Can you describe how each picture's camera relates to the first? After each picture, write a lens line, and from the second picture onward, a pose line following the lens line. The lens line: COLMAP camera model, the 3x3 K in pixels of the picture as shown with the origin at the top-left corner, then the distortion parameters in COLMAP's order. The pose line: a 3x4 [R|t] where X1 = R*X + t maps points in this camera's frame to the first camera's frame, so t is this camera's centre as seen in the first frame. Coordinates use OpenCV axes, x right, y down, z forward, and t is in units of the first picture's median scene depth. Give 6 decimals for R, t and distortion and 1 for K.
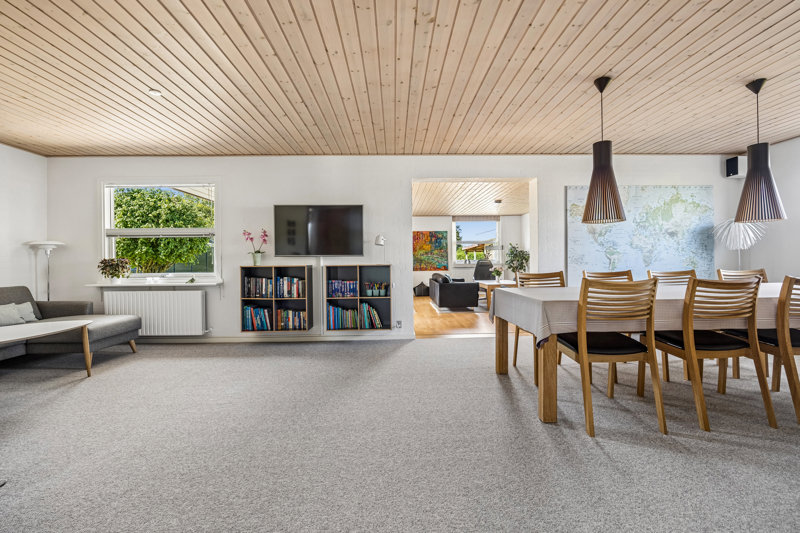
lens RADIAL K [[359.9, 0, 404.4], [0, 359.9, 262.5], [0, 0, 1]] dist [-0.016347, 0.000453]
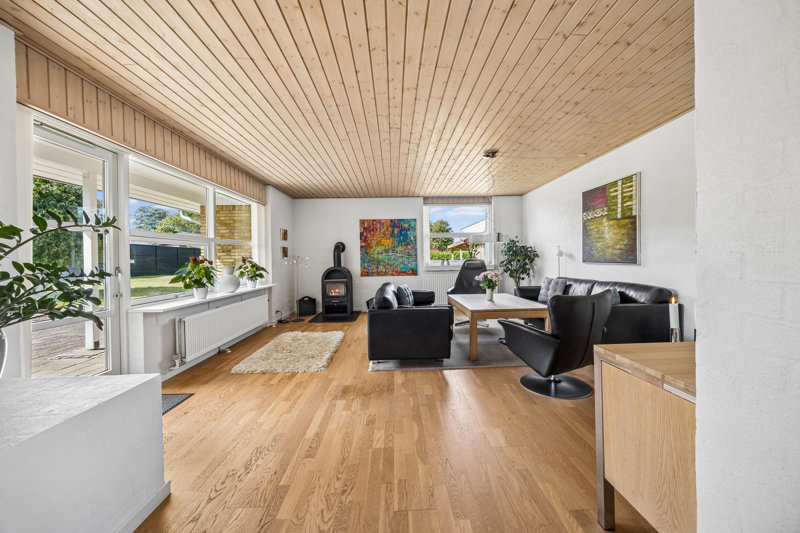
lens RADIAL K [[315.2, 0, 405.5], [0, 315.2, 262.3], [0, 0, 1]] dist [0.003178, 0.000222]
pose [[0.999980, -0.004570, 0.004409, 0.227201], [0.004564, 0.999989, 0.001427, -0.009707], [-0.004416, -0.001407, 0.999989, 0.923221]]
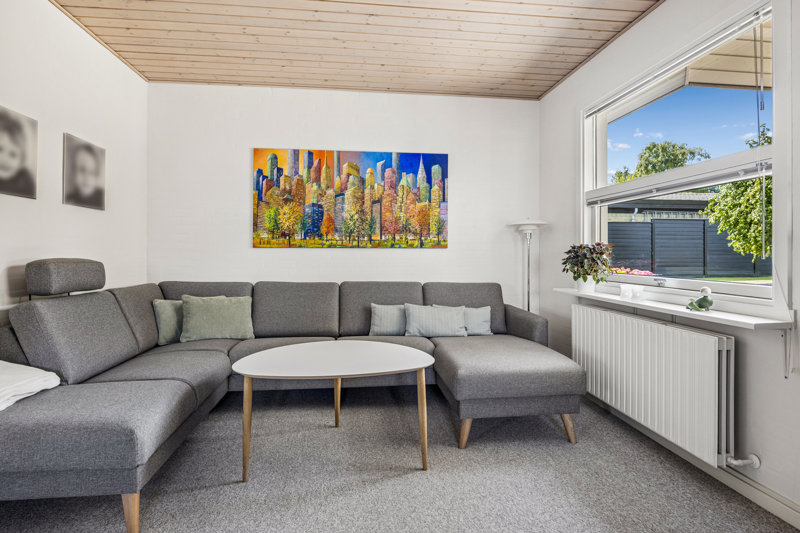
lens RADIAL K [[428.5, 0, 412.2], [0, 428.5, 250.5], [0, 0, 1]] dist [-0.020469, -0.000032]
pose [[0.101869, 0.005623, -0.994782, -0.190294], [-0.011549, 0.999923, 0.004470, -0.001579], [0.994731, 0.011033, 0.101926, 0.644170]]
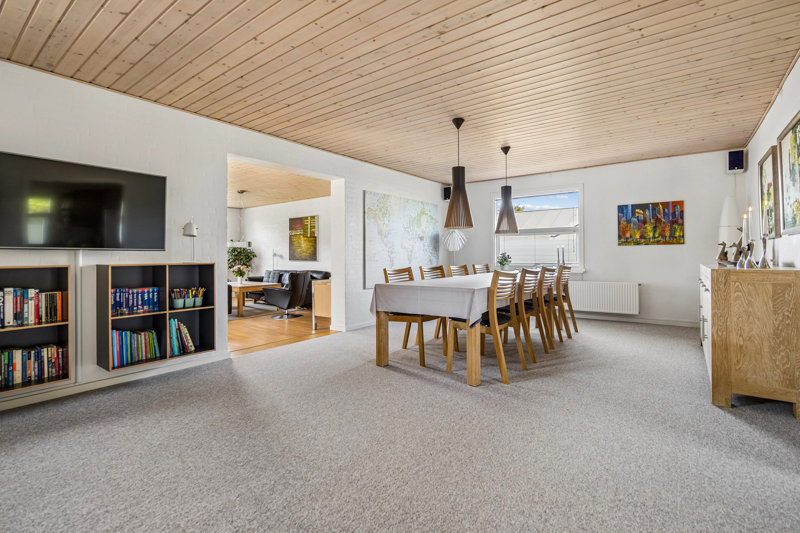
lens RADIAL K [[383.3, 0, 420.0], [0, 383.3, 250.1], [0, 0, 1]] dist [-0.009819, 0.000560]
pose [[0.597815, 0.019769, 0.801391, -0.399917], [0.007117, 0.999526, -0.029966, 0.005845], [-0.801603, 0.023618, 0.597390, 0.172893]]
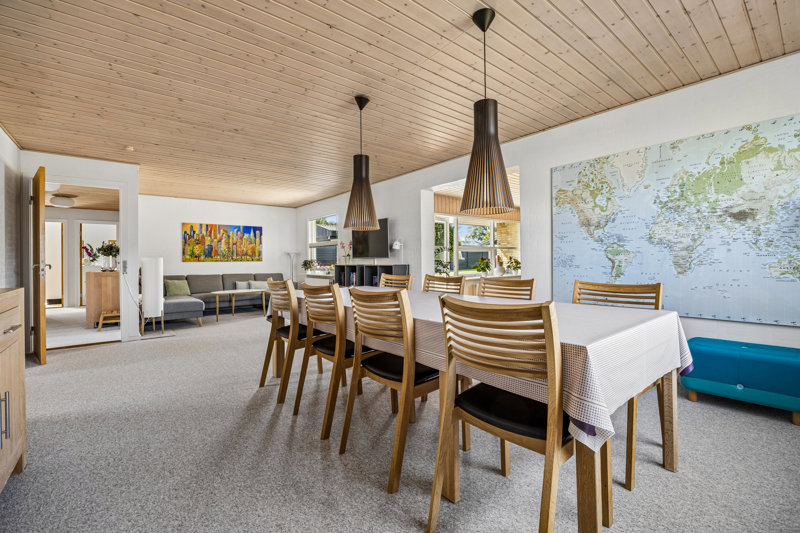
lens RADIAL K [[359.9, 0, 402.7], [0, 359.9, 260.7], [0, 0, 1]] dist [-0.016347, 0.000453]
pose [[0.593251, 0.003579, -0.805010, 0.928336], [-0.001773, 0.999994, 0.003139, -0.012188], [0.805016, -0.000435, 0.593254, 0.277951]]
